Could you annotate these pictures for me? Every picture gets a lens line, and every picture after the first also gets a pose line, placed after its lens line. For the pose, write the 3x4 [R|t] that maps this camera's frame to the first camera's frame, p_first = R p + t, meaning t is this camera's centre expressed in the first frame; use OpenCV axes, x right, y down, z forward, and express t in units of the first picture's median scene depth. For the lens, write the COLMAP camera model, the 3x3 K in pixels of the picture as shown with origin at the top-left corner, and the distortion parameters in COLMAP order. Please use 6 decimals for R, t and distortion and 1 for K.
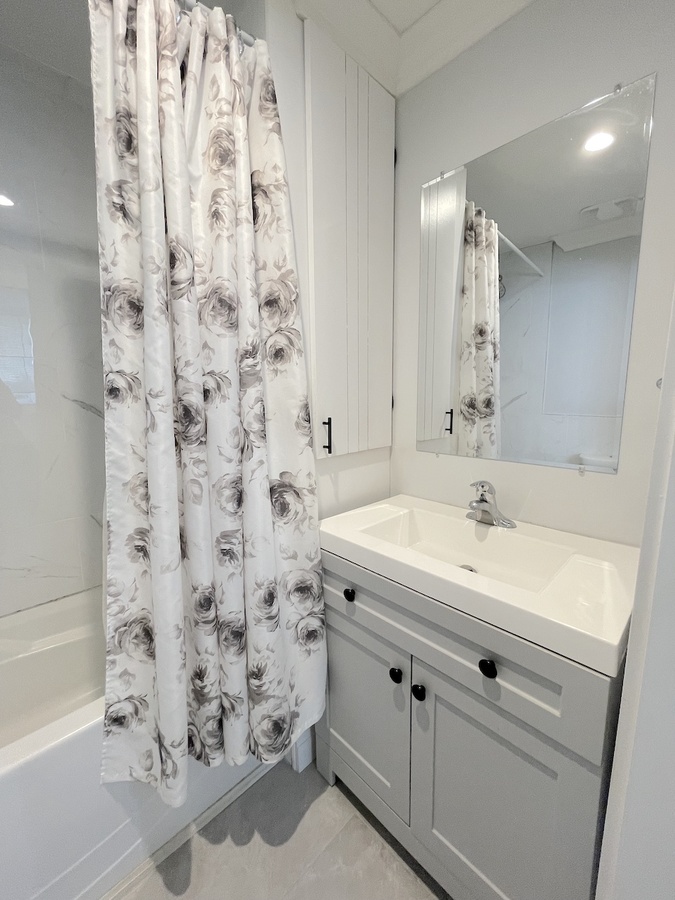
lens RADIAL K [[362.6, 0, 338.2], [0, 362.6, 451.5], [0, 0, 1]] dist [-0.003390, 0.001022]
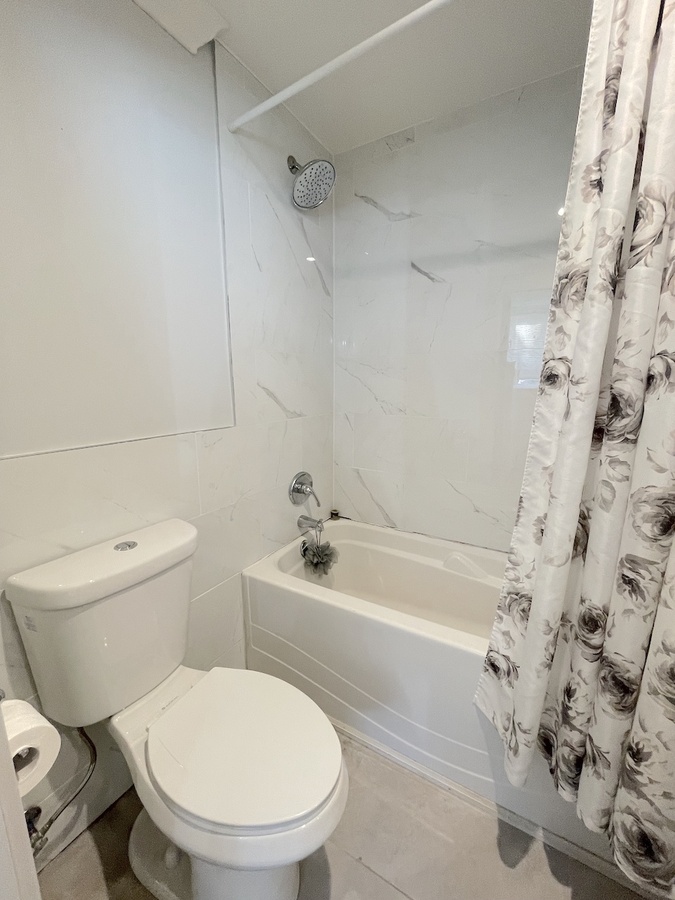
lens RADIAL K [[362.6, 0, 337.4], [0, 362.6, 451.8], [0, 0, 1]] dist [-0.003390, 0.001022]
pose [[0.260505, 0.189943, -0.946604, 0.226694], [-0.151723, 0.976328, 0.154154, -0.024889], [0.953476, 0.103464, 0.283158, 0.136786]]
